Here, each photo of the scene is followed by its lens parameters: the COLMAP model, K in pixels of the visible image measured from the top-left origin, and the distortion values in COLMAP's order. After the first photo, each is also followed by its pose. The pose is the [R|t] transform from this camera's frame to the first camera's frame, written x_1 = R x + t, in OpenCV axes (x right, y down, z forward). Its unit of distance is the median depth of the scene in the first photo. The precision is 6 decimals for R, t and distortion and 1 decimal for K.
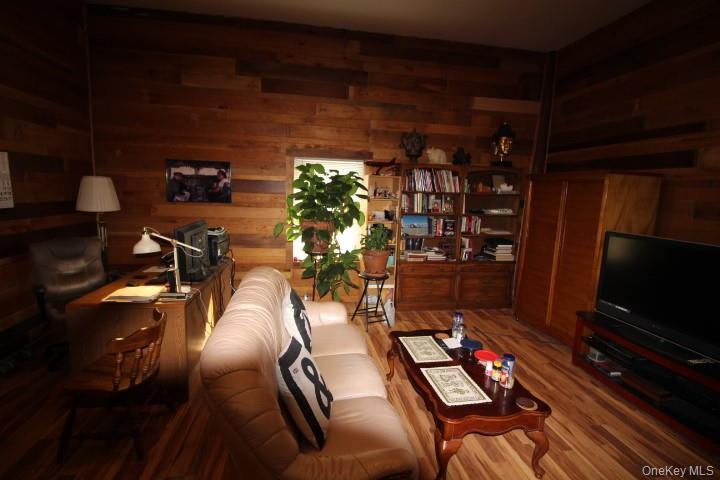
lens RADIAL K [[332.1, 0, 358.4], [0, 332.1, 239.4], [0, 0, 1]] dist [-0.019972, -0.000819]
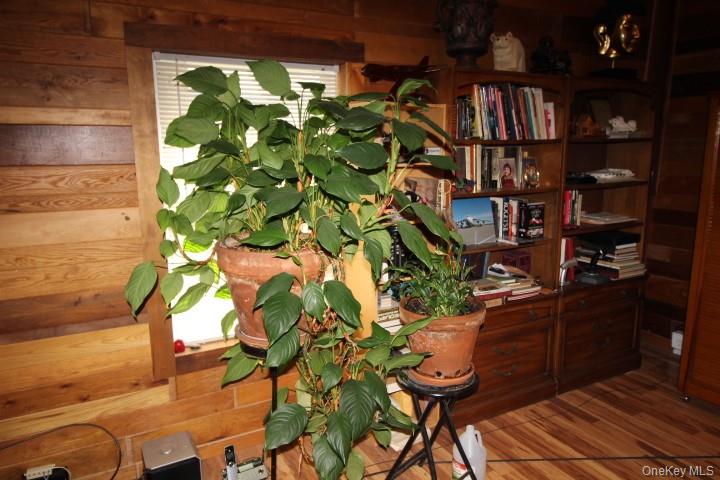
lens RADIAL K [[517.8, 0, 361.3], [0, 517.8, 239.9], [0, 0, 1]] dist [0.003027, -0.001773]
pose [[0.943598, -0.100544, 0.315459, -0.169620], [0.087520, 0.994631, 0.055223, -0.067081], [-0.319318, -0.024499, 0.947331, 0.416569]]
